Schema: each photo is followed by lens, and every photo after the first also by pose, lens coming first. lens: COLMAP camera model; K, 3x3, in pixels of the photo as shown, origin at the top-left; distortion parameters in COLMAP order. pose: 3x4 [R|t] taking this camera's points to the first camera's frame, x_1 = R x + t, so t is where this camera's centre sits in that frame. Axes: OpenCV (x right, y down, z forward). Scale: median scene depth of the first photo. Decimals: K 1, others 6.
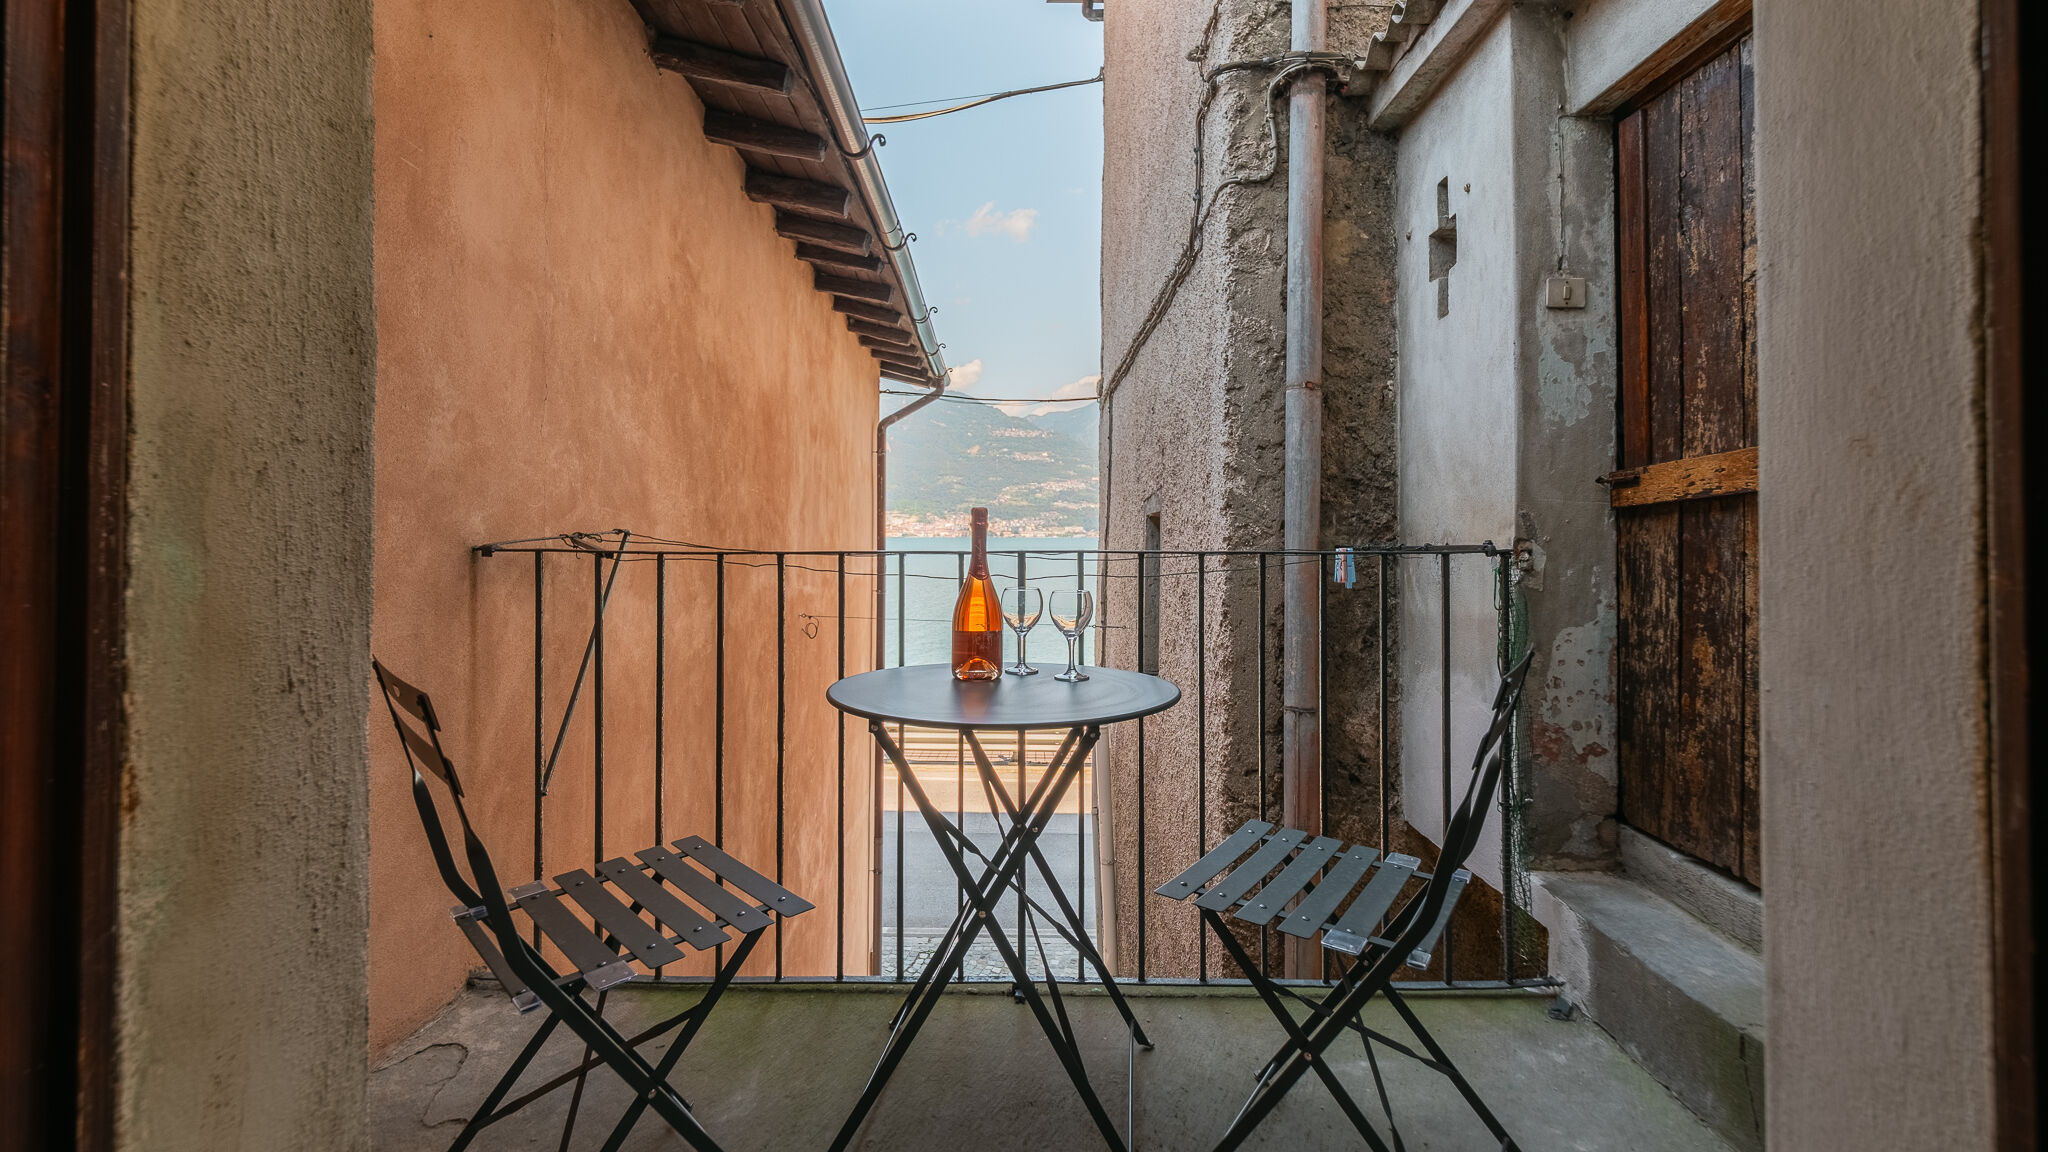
lens RADIAL K [[926.6, 0, 1027.8], [0, 926.6, 576.6], [0, 0, 1]] dist [0.002769, 0.000043]
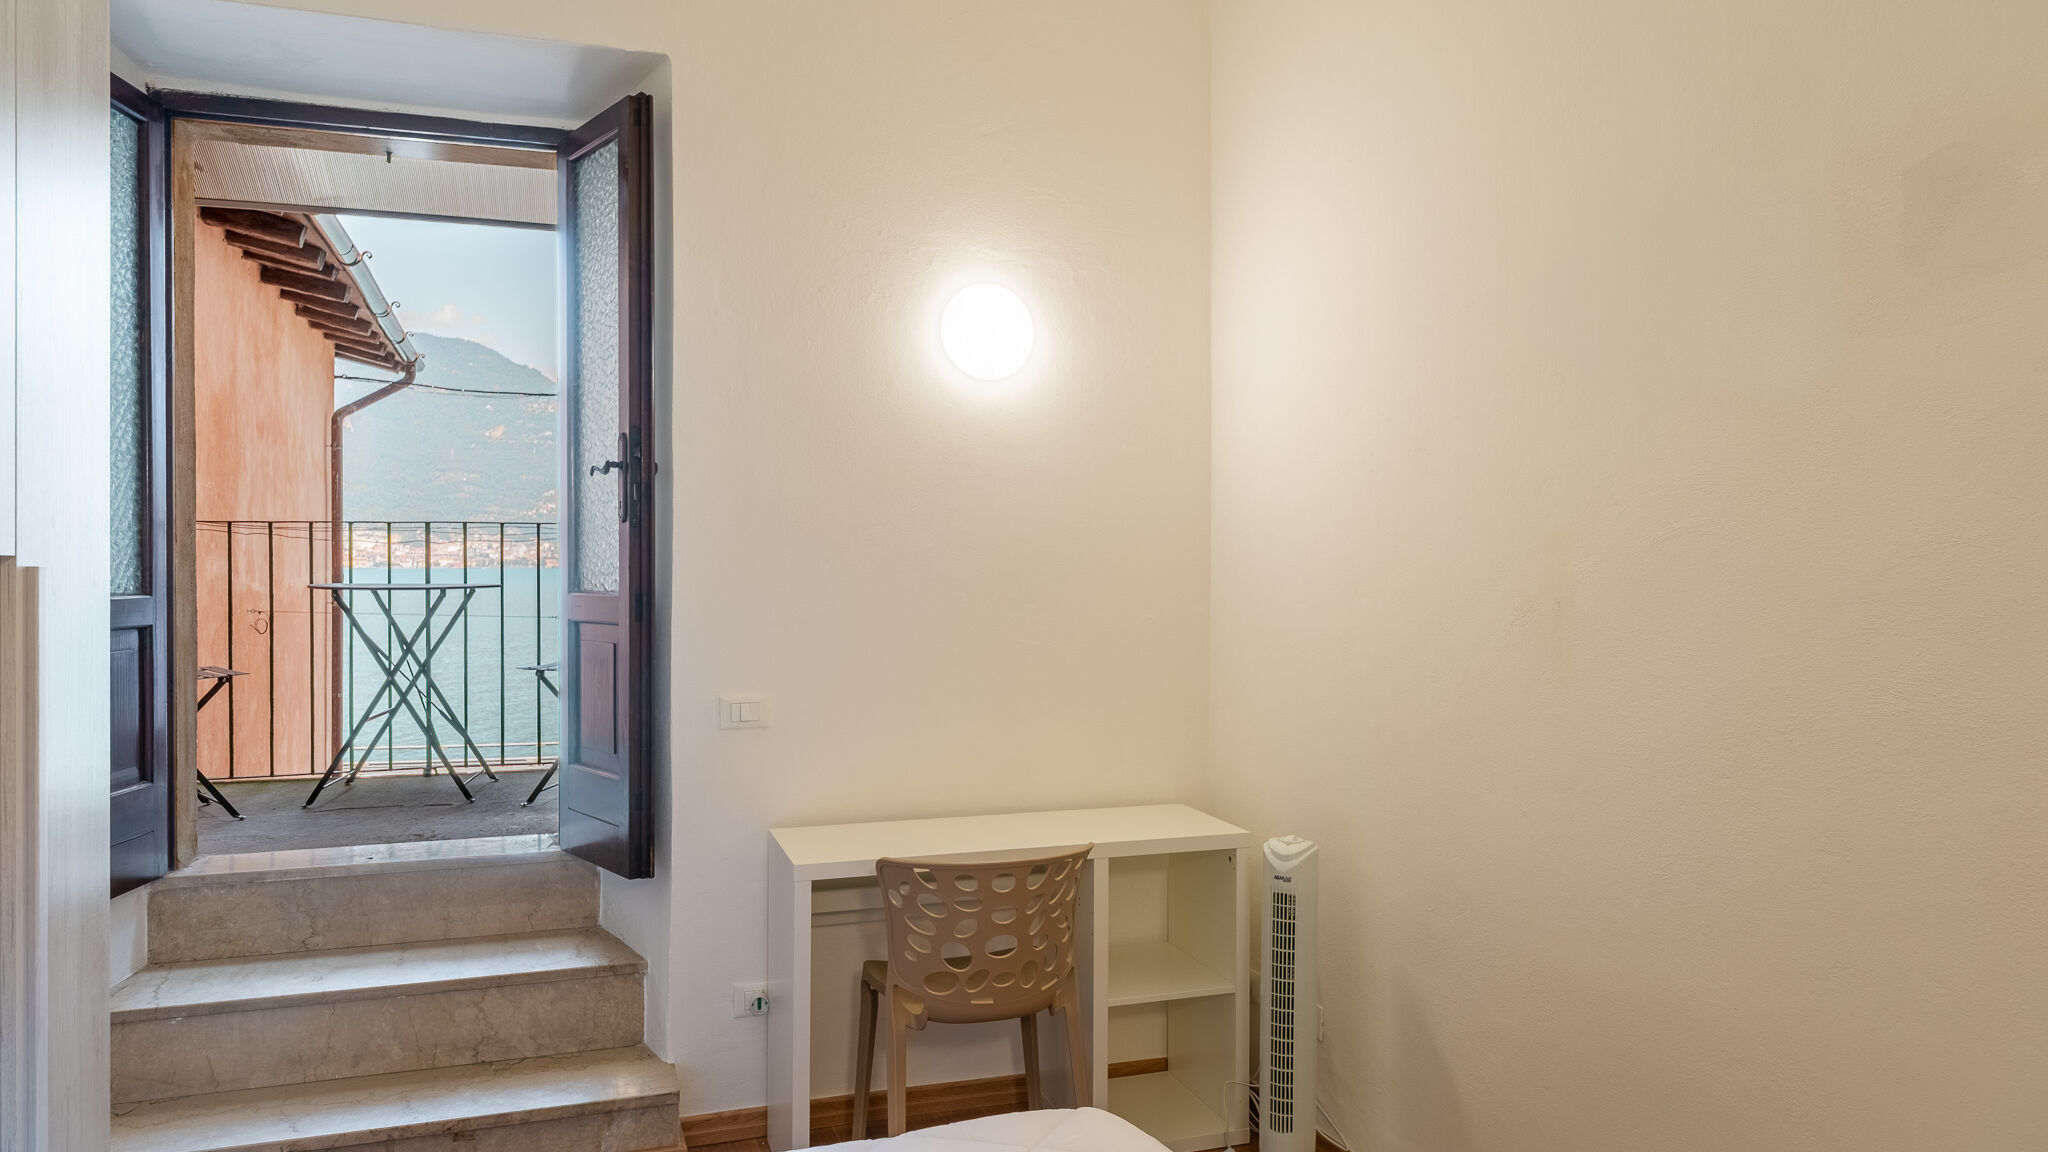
lens RADIAL K [[1336.0, 0, 1007.7], [0, 1336.0, 577.4], [0, 0, 1]] dist [0.011136, -0.002140]
pose [[0.952882, -0.009677, 0.303187, 0.097243], [0.019534, 0.999374, -0.029496, 0.063546], [-0.302712, 0.034028, 0.952475, -0.628078]]
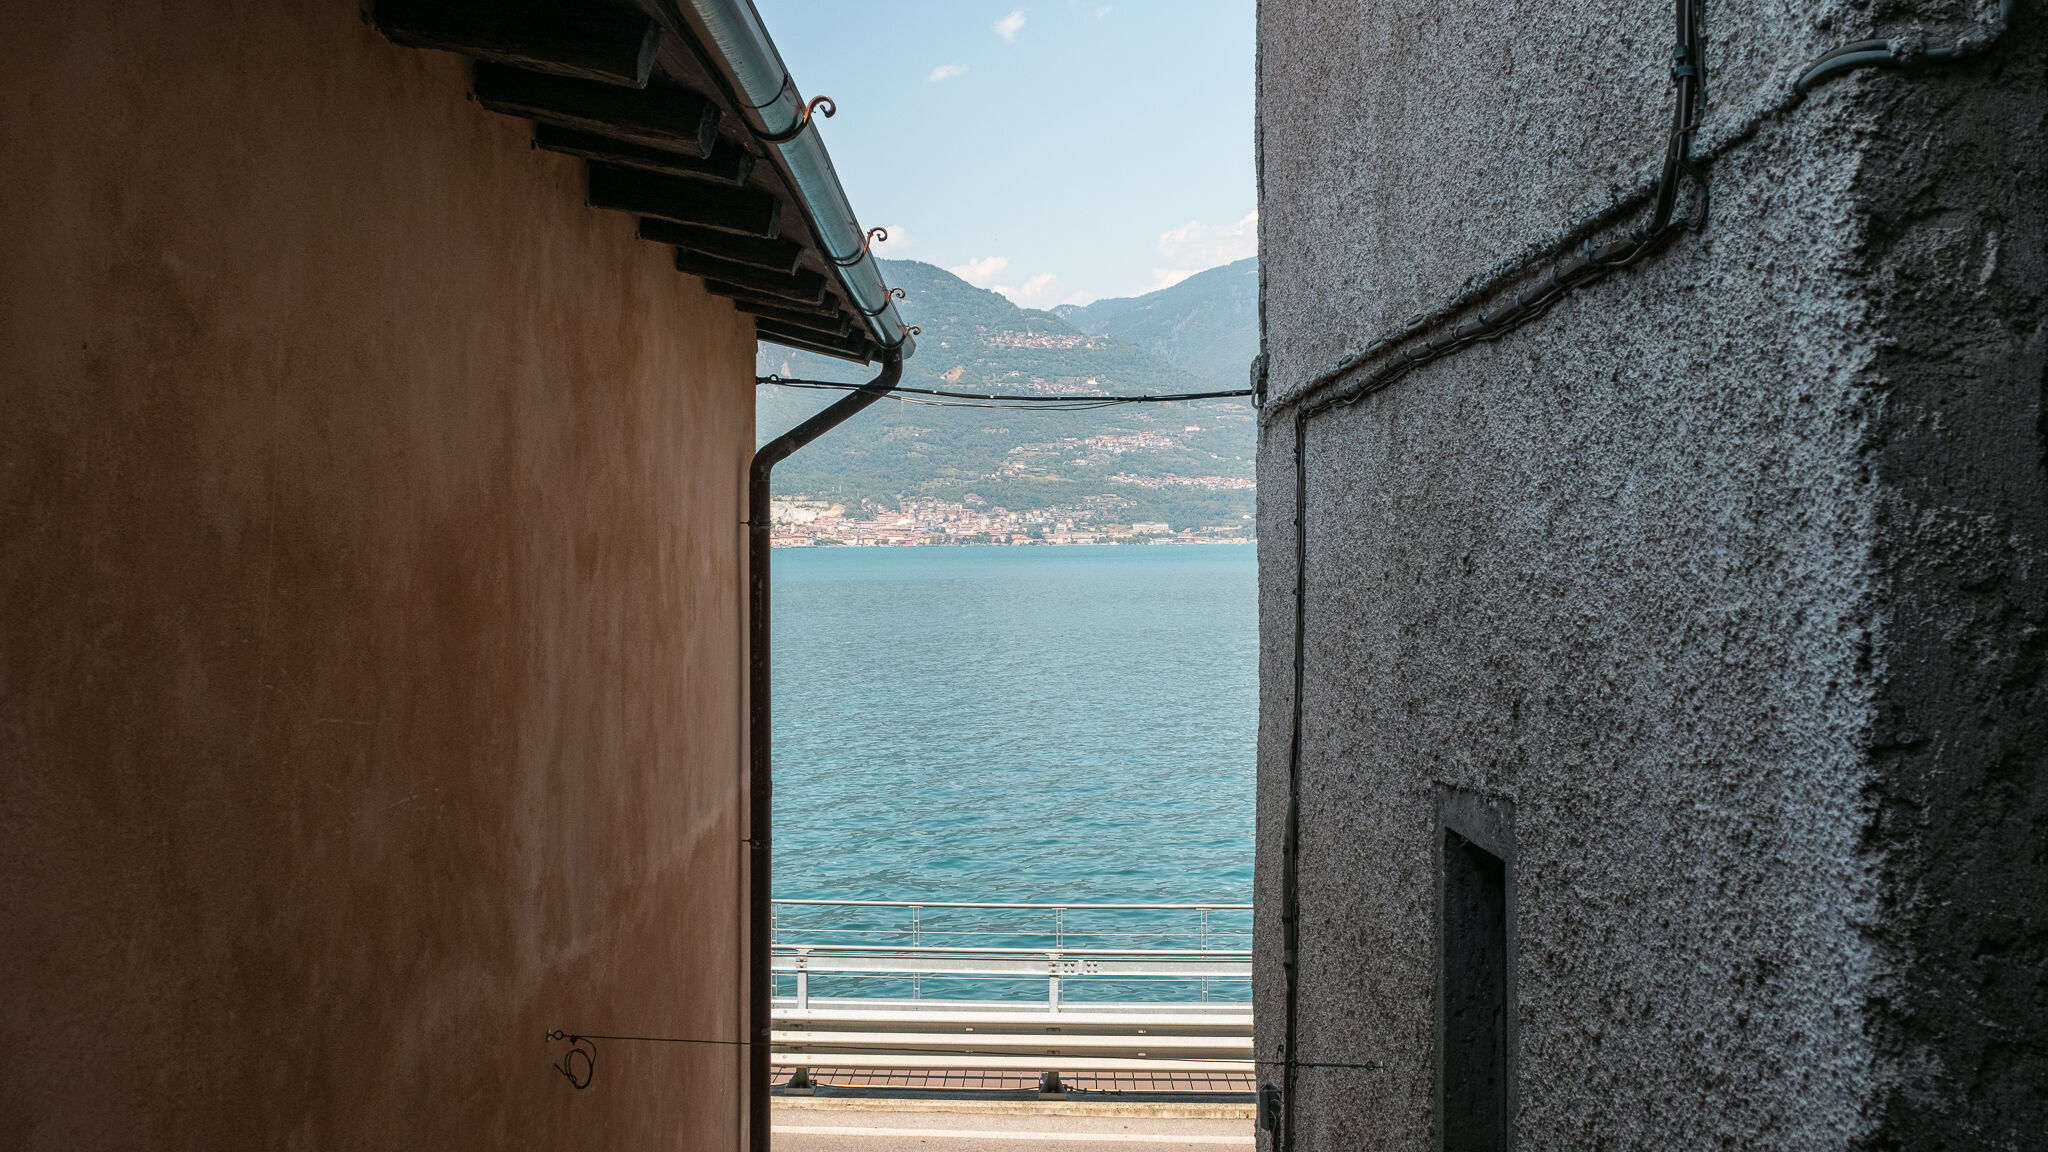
lens RADIAL K [[1821.4, 0, 1020.5], [0, 1821.4, 556.4], [0, 0, 1]] dist [-0.035274, 0.021931]
pose [[0.999707, -0.009939, -0.022060, -0.024703], [0.009106, 0.999254, -0.037518, -0.132622], [0.022416, 0.037306, 0.999052, 0.221933]]
